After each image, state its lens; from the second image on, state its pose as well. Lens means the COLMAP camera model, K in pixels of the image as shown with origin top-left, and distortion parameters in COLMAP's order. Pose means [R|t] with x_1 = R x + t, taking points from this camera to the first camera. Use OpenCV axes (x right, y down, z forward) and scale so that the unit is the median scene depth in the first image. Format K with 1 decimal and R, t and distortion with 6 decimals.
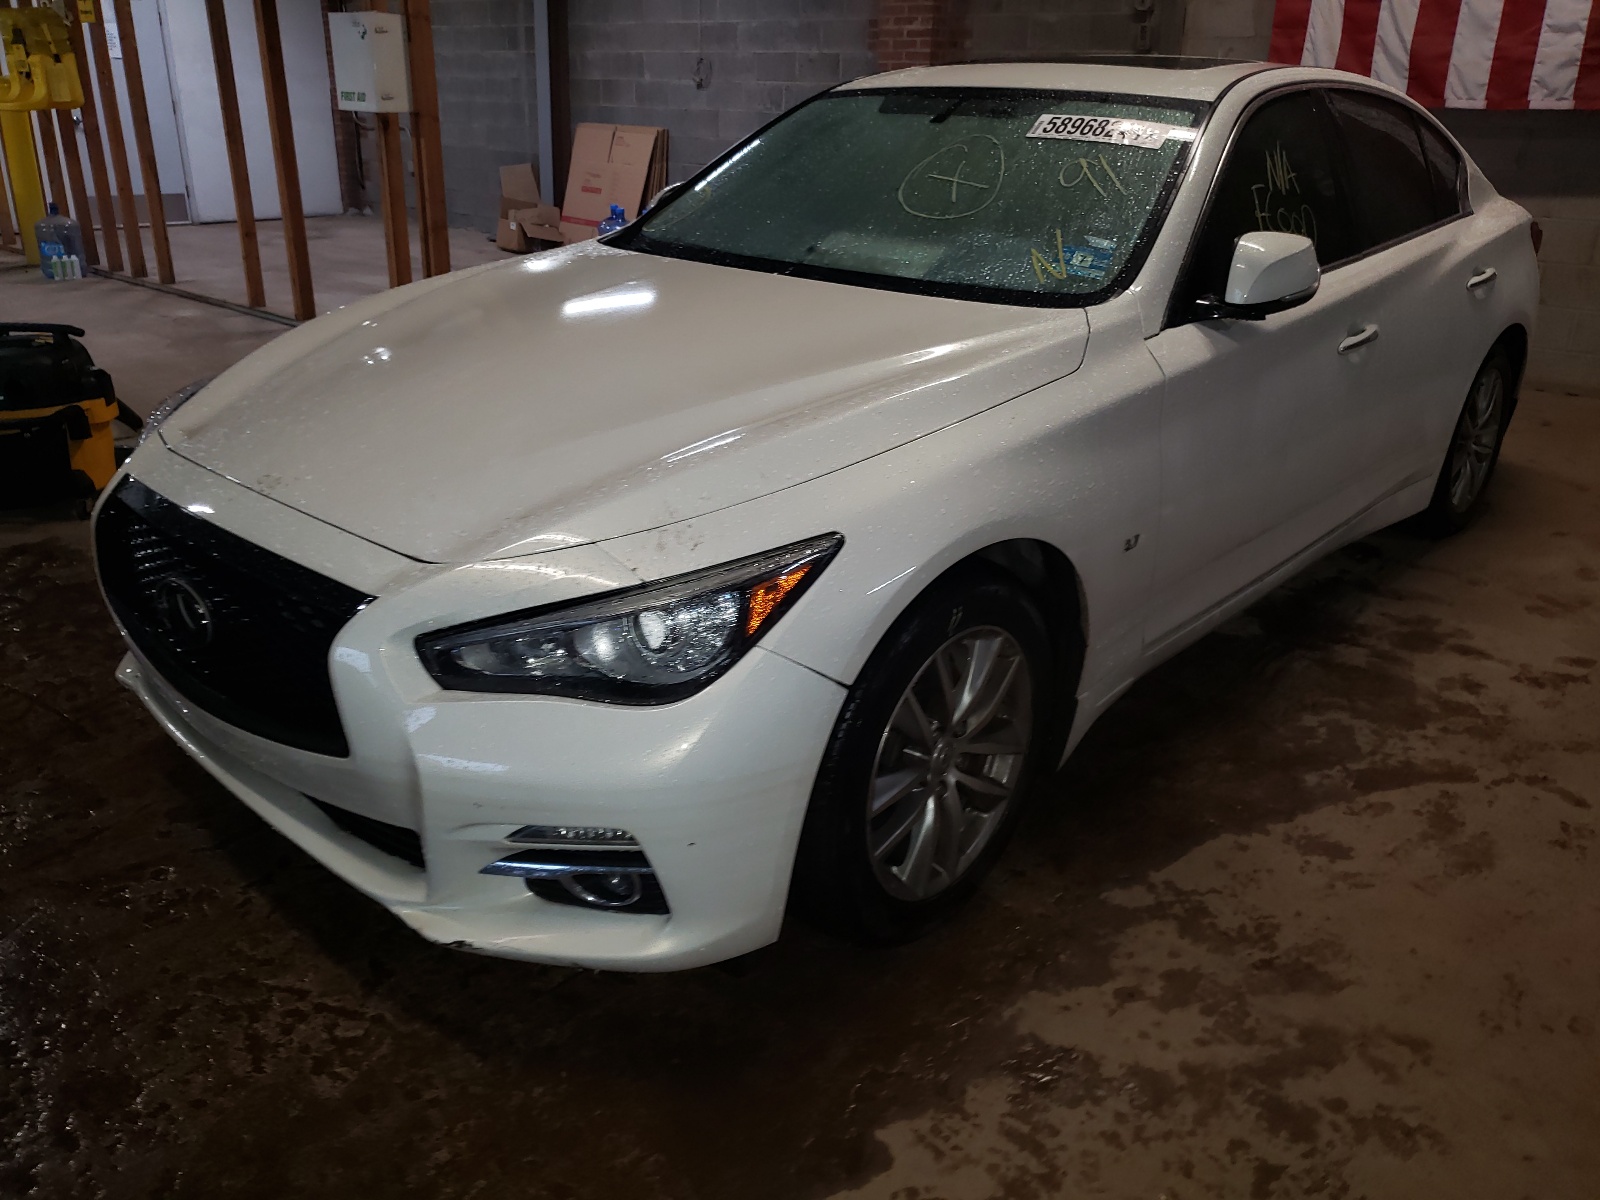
lens RADIAL K [[1230.0, 0, 800.0], [0, 1230.0, 600.0], [0, 0, 1]] dist [-0.003535, -0.000422]
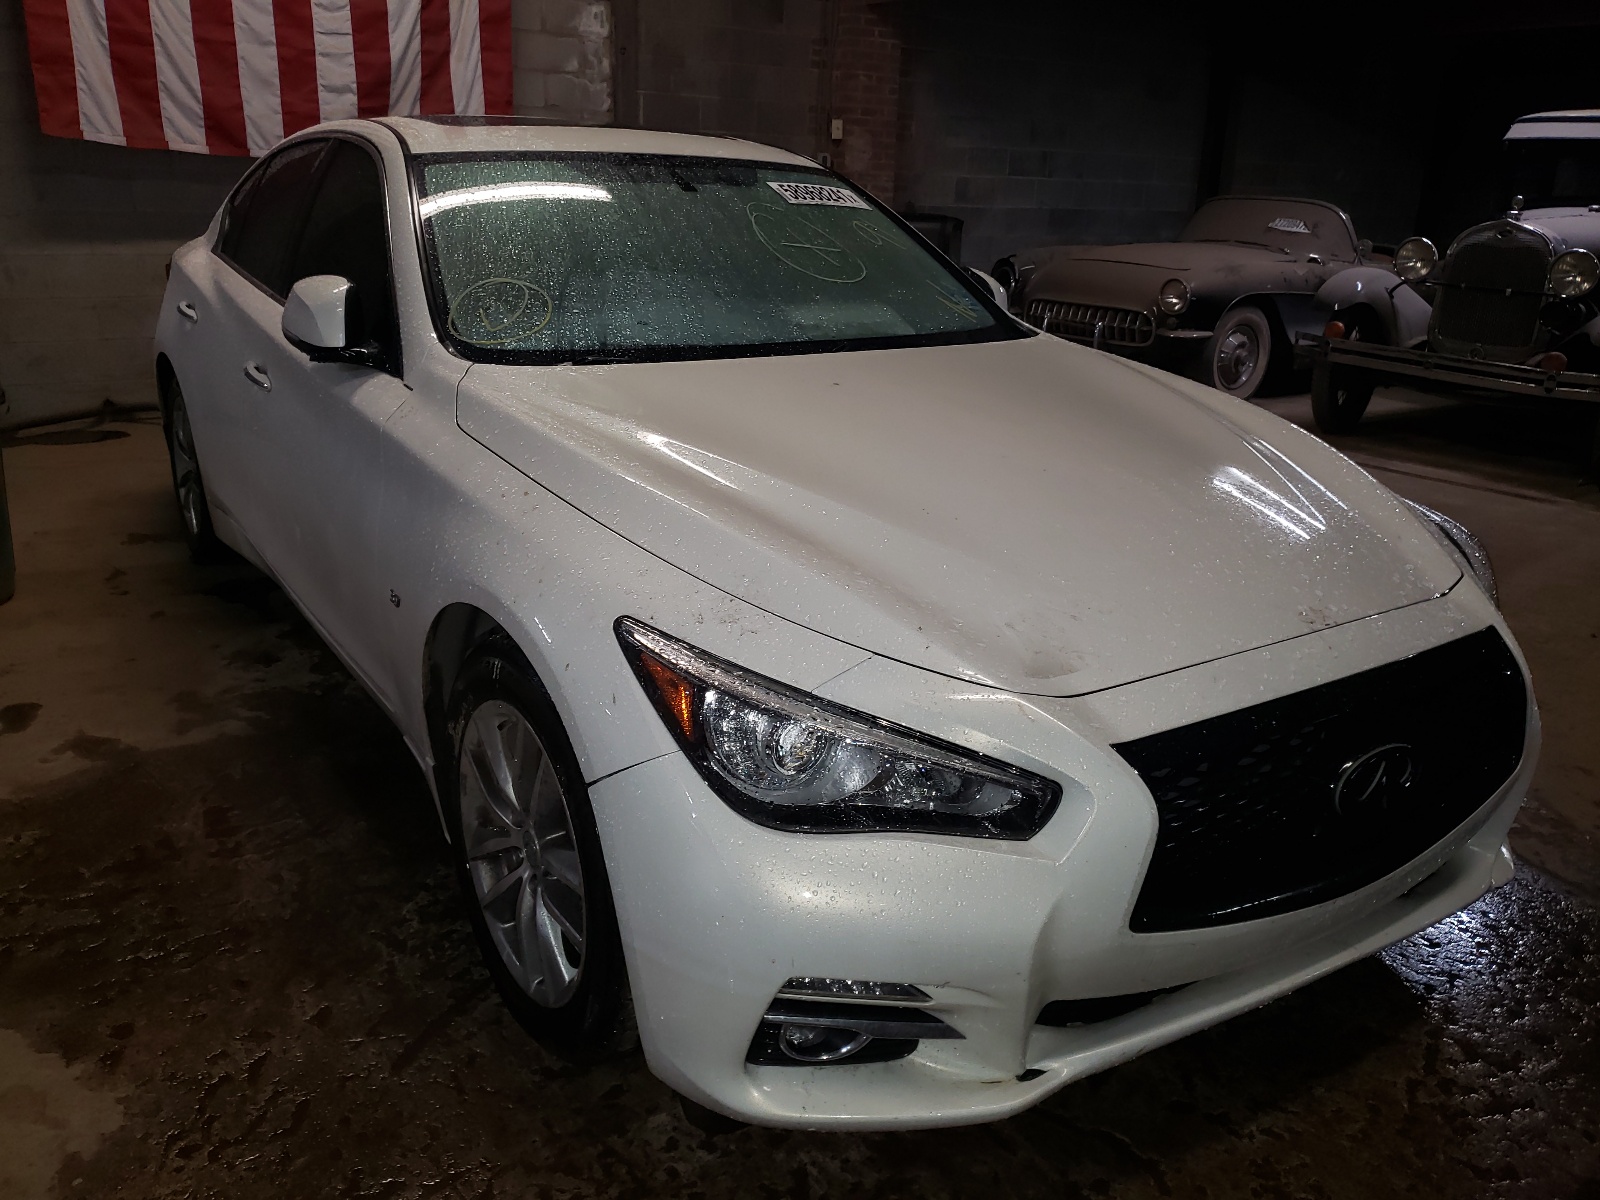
lens RADIAL K [[1238.0, 0, 800.0], [0, 1238.0, 600.0], [0, 0, 1]] dist [-0.004967, 0.014938]
pose [[0.256491, -0.319911, 0.912069, -0.380679], [0.342553, 0.912473, 0.223720, -0.123294], [-0.903809, 0.255049, 0.343628, 0.290530]]
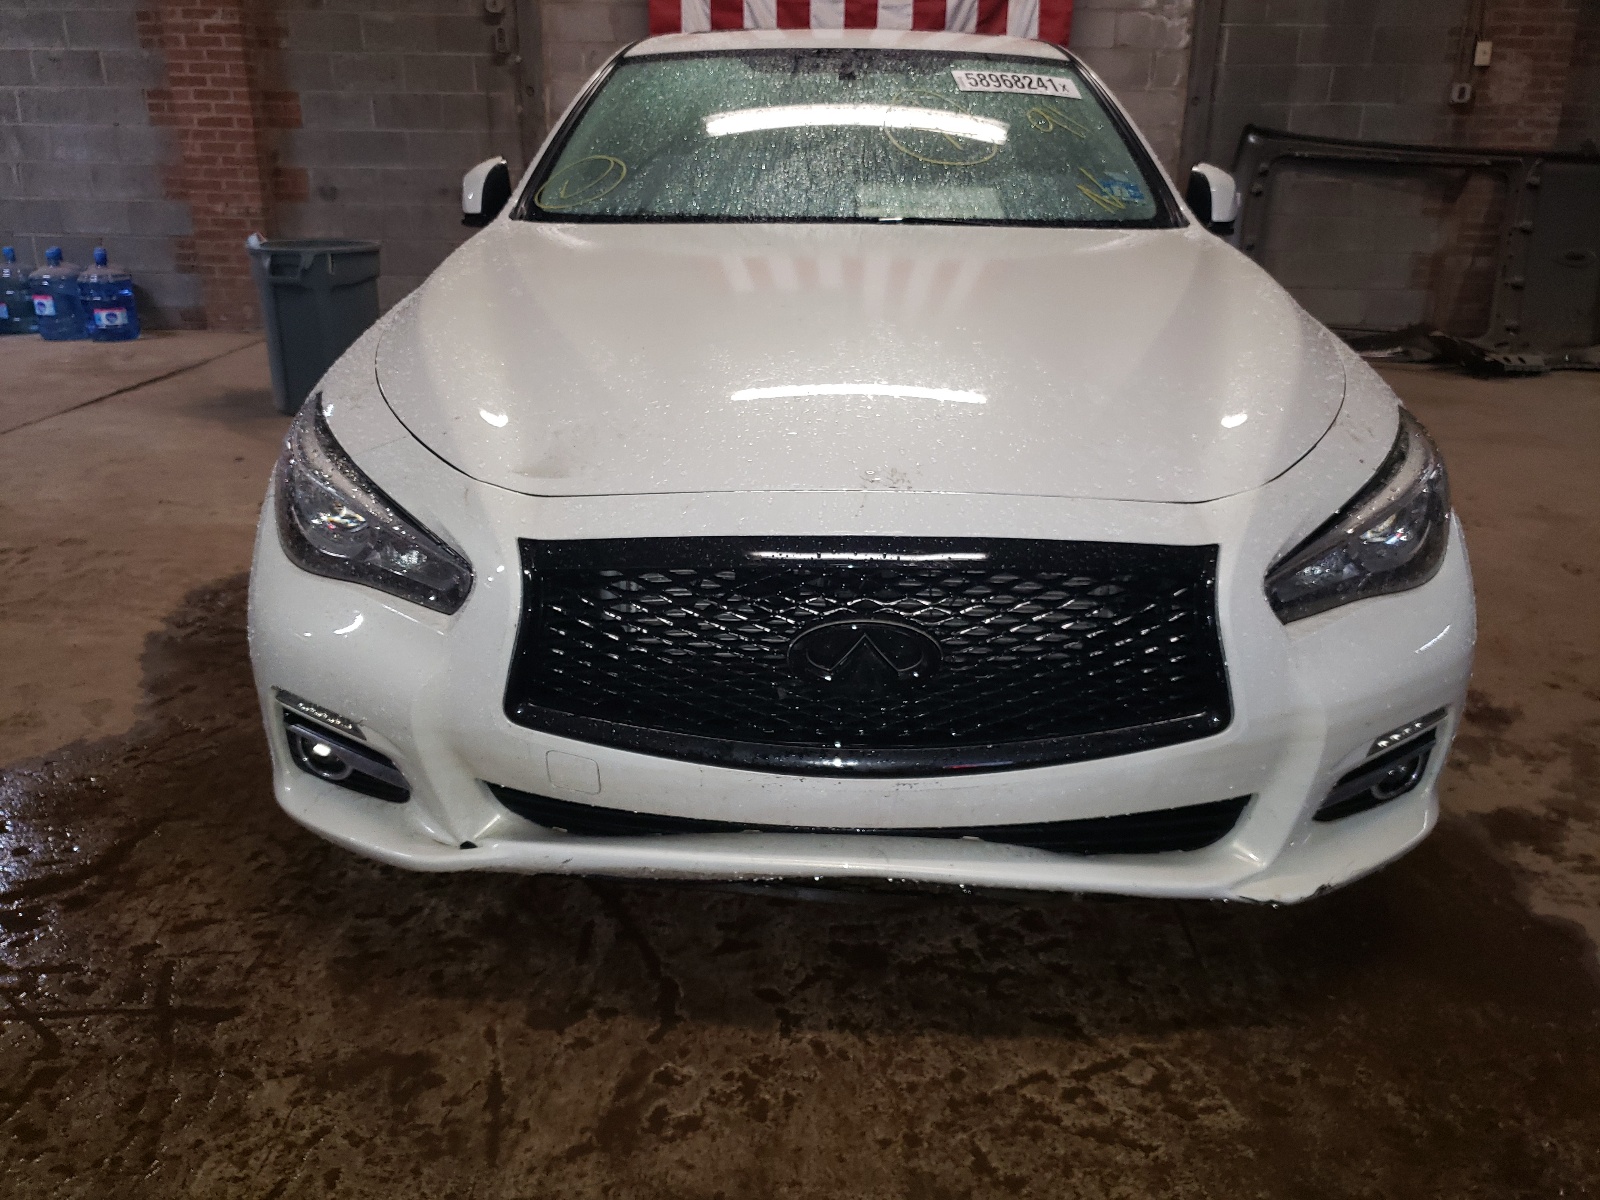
lens RADIAL K [[1238.0, 0, 800.0], [0, 1238.0, 600.0], [0, 0, 1]] dist [-0.004967, 0.014938]
pose [[0.757126, -0.238853, 0.608037, -0.276602], [0.253701, 0.965212, 0.063253, -0.023708], [-0.601993, 0.106369, 0.791385, 0.117764]]
